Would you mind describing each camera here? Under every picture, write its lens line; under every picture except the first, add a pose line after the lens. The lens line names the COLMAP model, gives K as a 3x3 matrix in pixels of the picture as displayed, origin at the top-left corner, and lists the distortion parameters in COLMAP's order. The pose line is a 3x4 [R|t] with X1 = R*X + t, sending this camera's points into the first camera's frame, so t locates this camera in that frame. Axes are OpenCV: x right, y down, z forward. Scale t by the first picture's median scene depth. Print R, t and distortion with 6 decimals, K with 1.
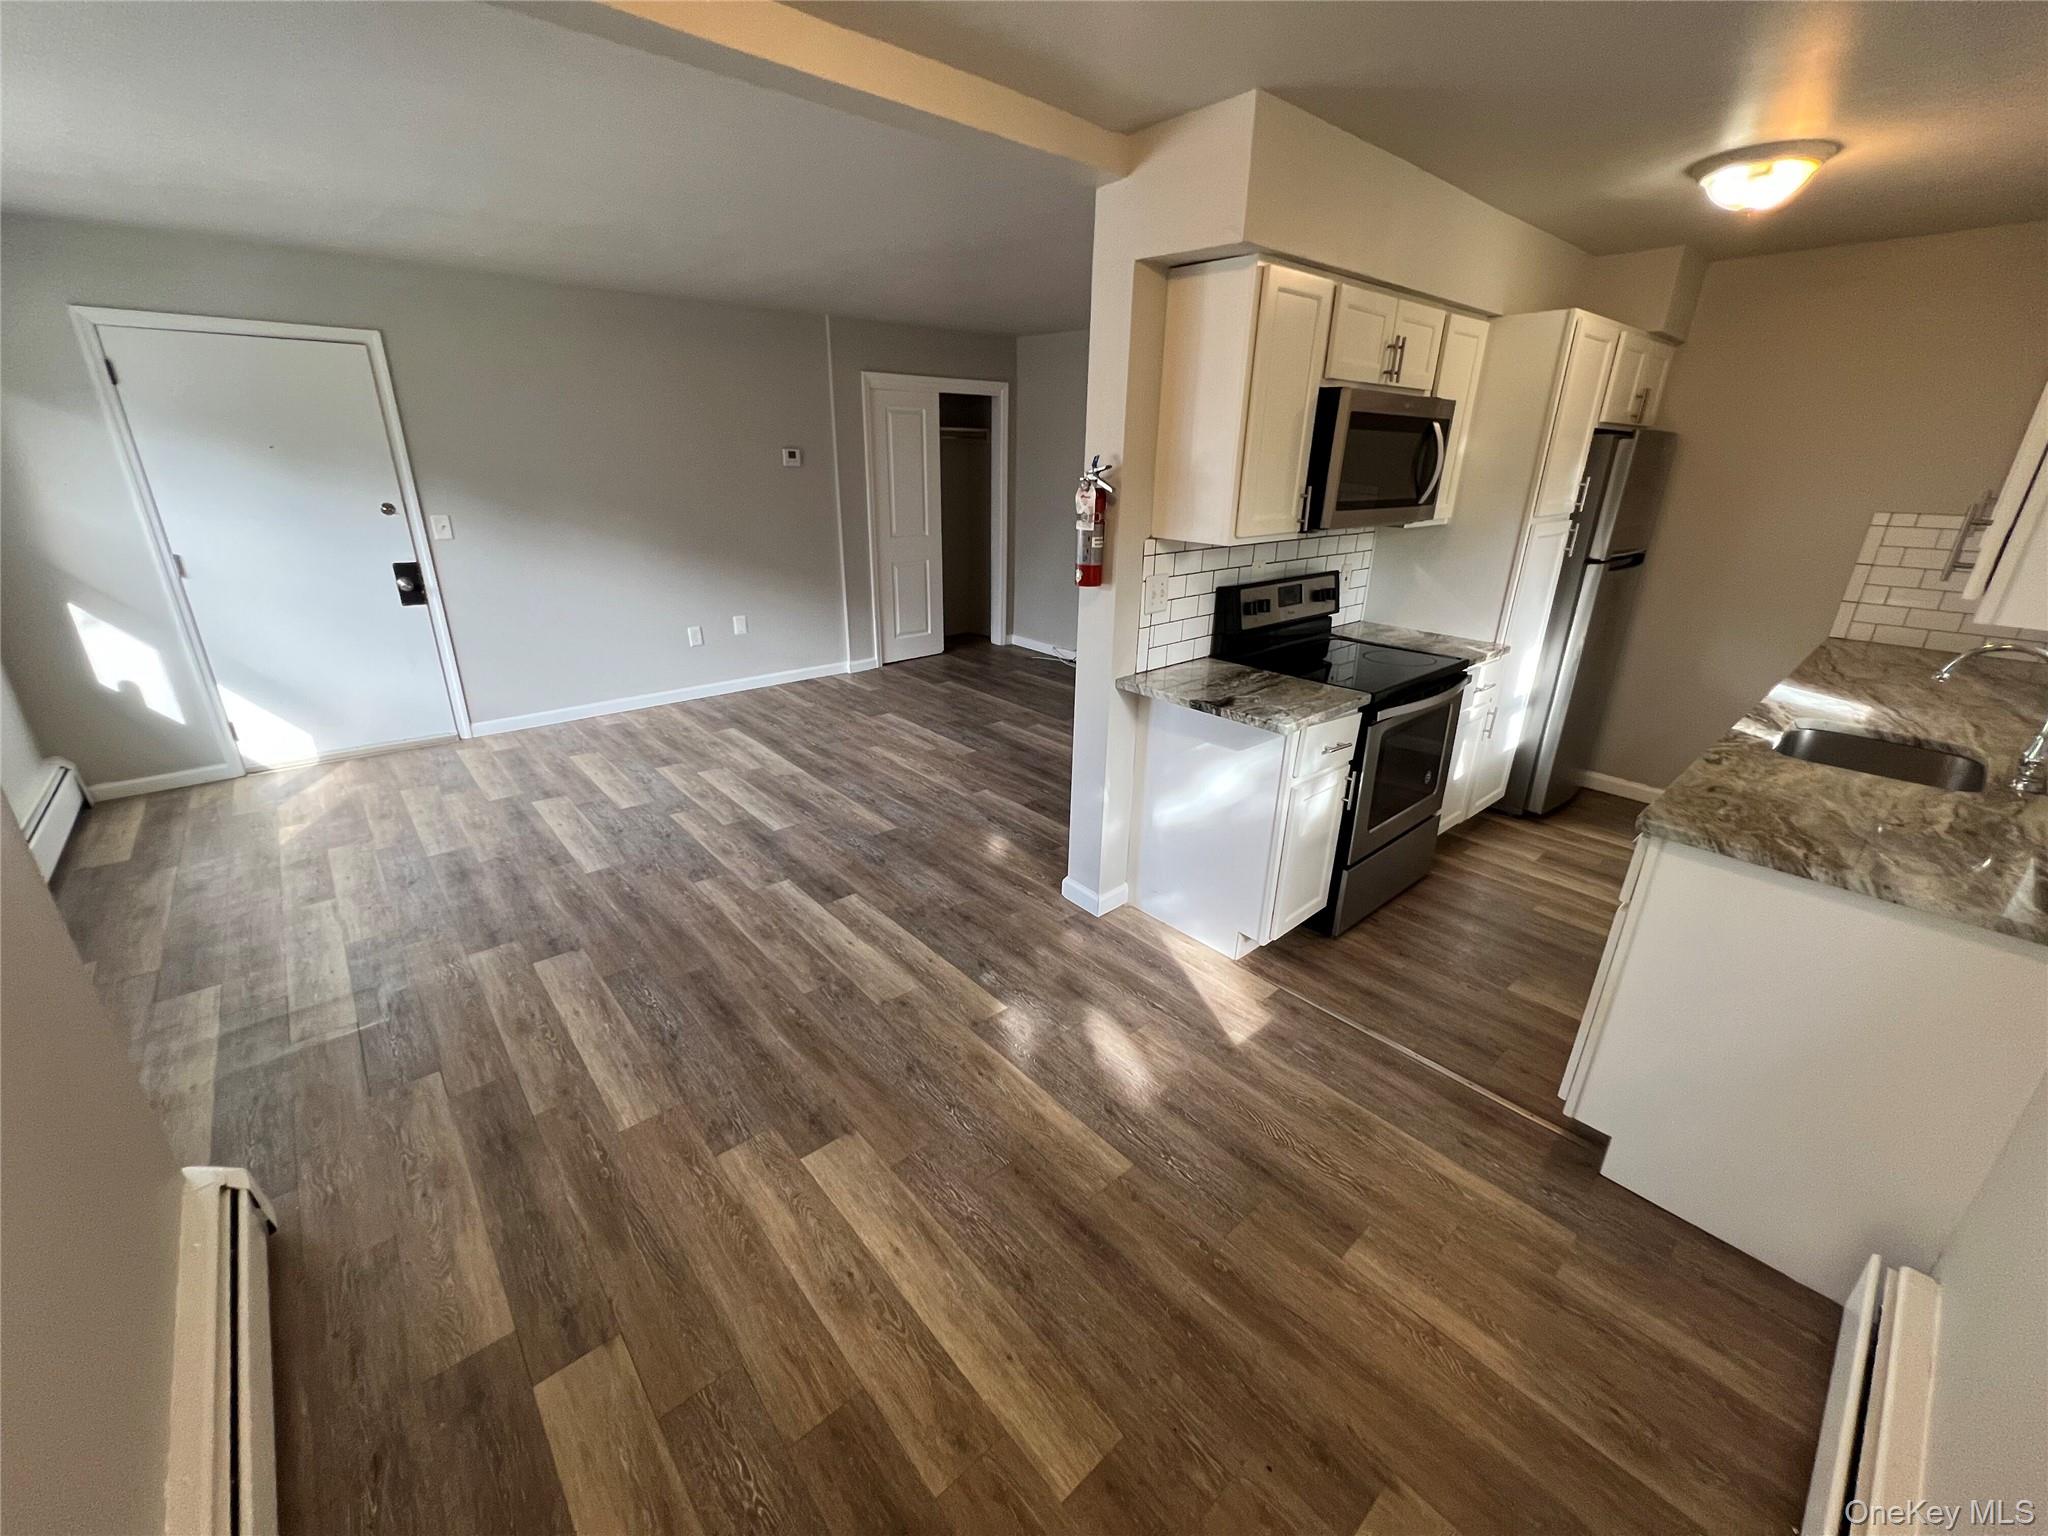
lens RADIAL K [[819.9, 0, 1018.5], [0, 819.9, 762.1], [0, 0, 1]] dist [-0.000011, 0.000200]
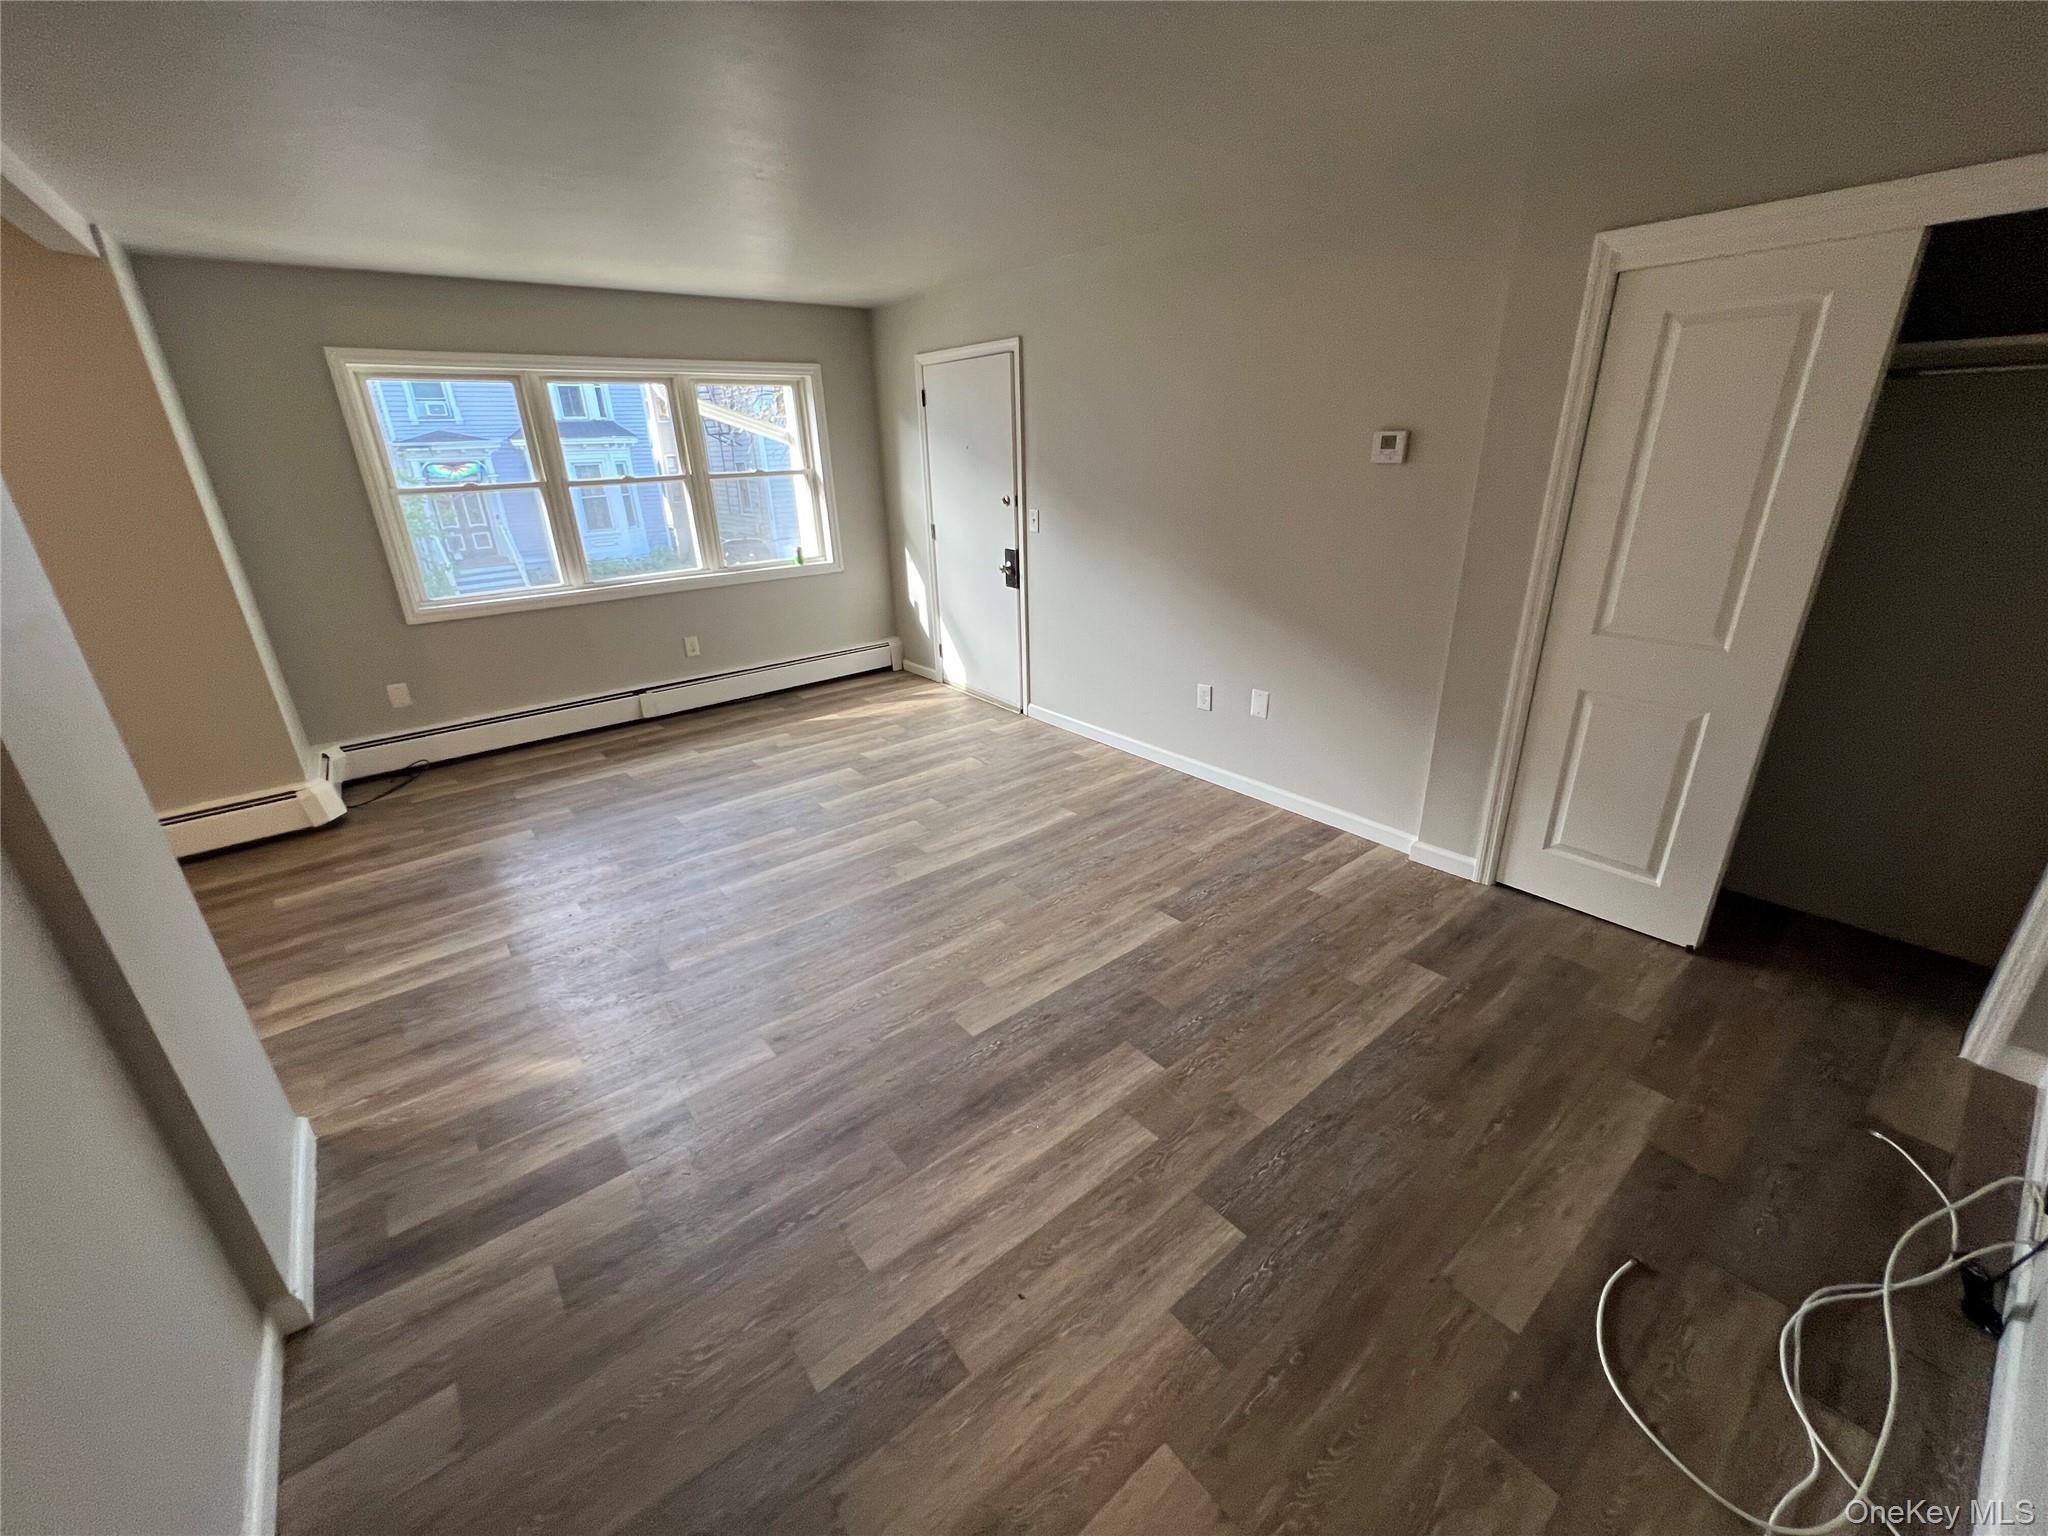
lens RADIAL K [[819.9, 0, 1018.5], [0, 819.9, 762.1], [0, 0, 1]] dist [-0.000011, 0.000200]
pose [[-0.043974, 0.355354, -0.933697, 0.435871], [-0.326923, 0.878024, 0.349563, -0.421374], [0.944027, 0.320619, 0.077564, 1.120953]]
